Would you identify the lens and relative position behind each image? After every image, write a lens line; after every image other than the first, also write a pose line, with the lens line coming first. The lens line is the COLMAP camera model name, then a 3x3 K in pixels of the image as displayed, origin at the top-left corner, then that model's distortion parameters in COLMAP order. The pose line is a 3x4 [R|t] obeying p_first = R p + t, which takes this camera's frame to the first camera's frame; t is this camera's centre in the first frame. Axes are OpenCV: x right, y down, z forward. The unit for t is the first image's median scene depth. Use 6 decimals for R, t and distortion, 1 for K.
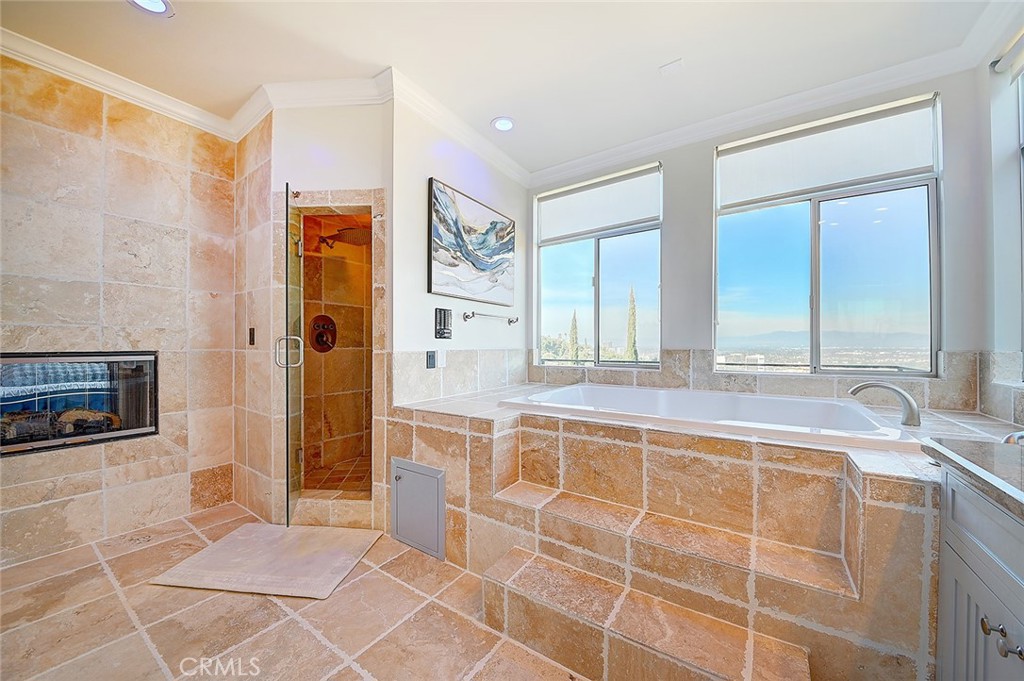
lens RADIAL K [[369.2, 0, 512.2], [0, 369.2, 346.3], [0, 0, 1]] dist [-0.000194, 0.000004]
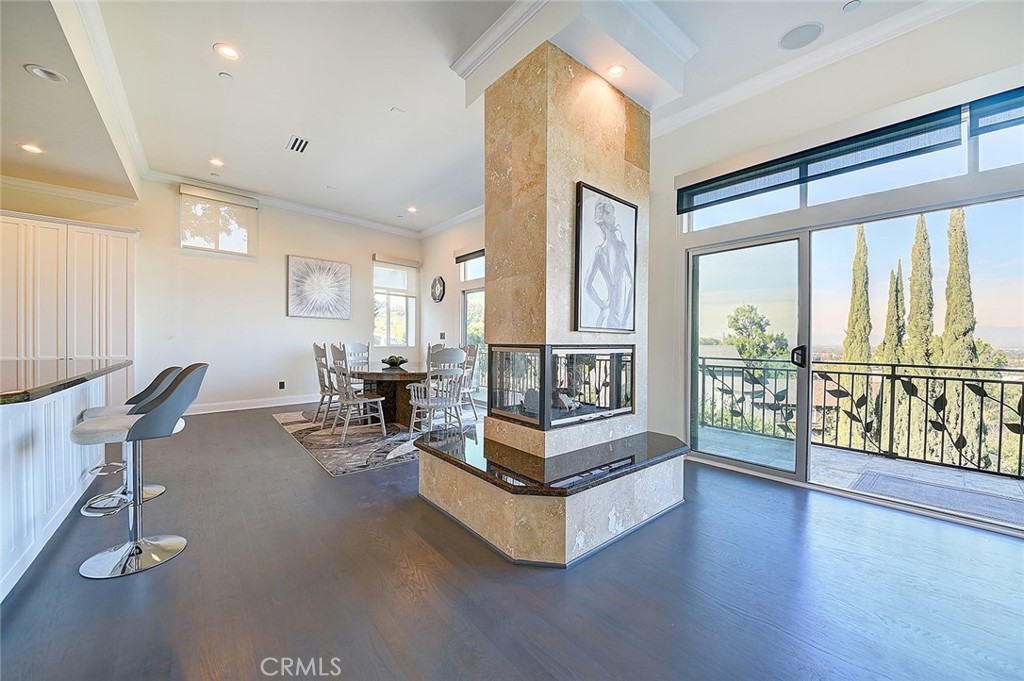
lens RADIAL K [[382.3, 0, 515.3], [0, 382.3, 342.4], [0, 0, 1]] dist [-0.014252, -0.001824]
pose [[0.962626, 0.008737, -0.270692, -1.000392], [-0.008519, 0.999962, 0.001982, 0.004449], [0.270699, 0.000398, 0.962664, -0.320329]]
